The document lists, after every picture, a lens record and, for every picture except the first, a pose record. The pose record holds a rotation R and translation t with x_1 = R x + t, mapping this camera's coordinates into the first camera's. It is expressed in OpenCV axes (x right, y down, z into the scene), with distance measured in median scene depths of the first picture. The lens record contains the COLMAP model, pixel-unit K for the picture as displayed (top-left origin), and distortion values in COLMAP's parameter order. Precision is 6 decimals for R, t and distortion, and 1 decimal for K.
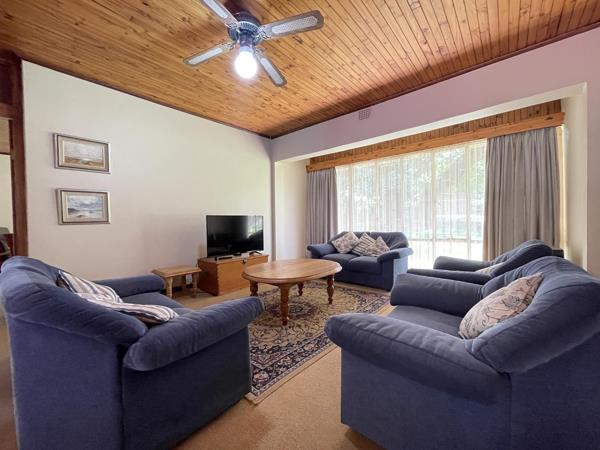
lens RADIAL K [[242.4, 0, 299.3], [0, 242.4, 222.9], [0, 0, 1]] dist [-0.000322, -0.000041]
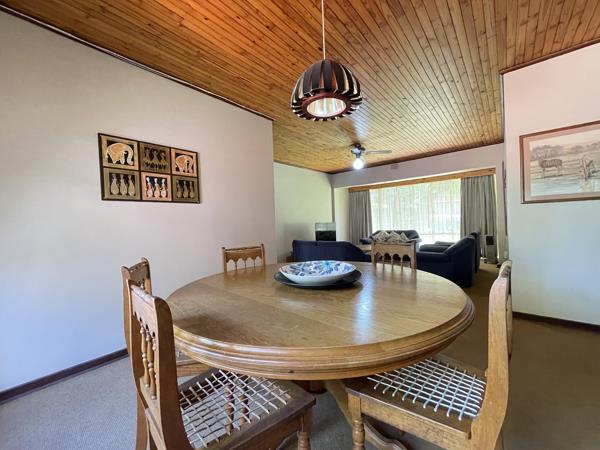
lens RADIAL K [[242.4, 0, 299.3], [0, 242.4, 222.9], [0, 0, 1]] dist [-0.000322, -0.000041]
pose [[0.999743, -0.020164, 0.010342, -0.430814], [0.020268, 0.999744, -0.010045, -0.011967], [-0.010136, 0.010252, 0.999896, -0.746074]]
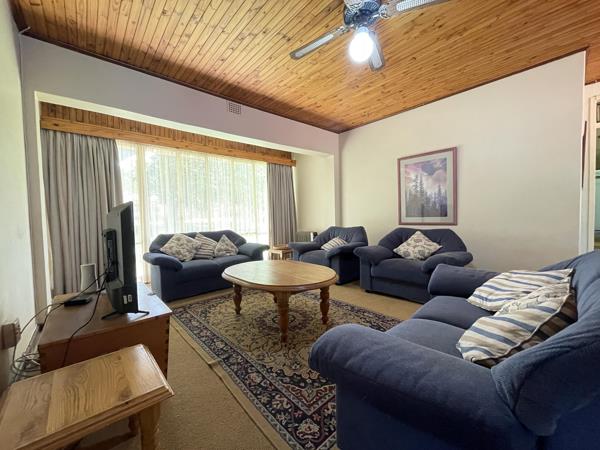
lens RADIAL K [[242.4, 0, 299.3], [0, 242.4, 222.9], [0, 0, 1]] dist [-0.000322, -0.000041]
pose [[0.126037, -0.017370, 0.991874, -0.584584], [0.037860, 0.999203, 0.012687, 0.005716], [-0.991303, 0.035953, 0.126594, 0.562091]]
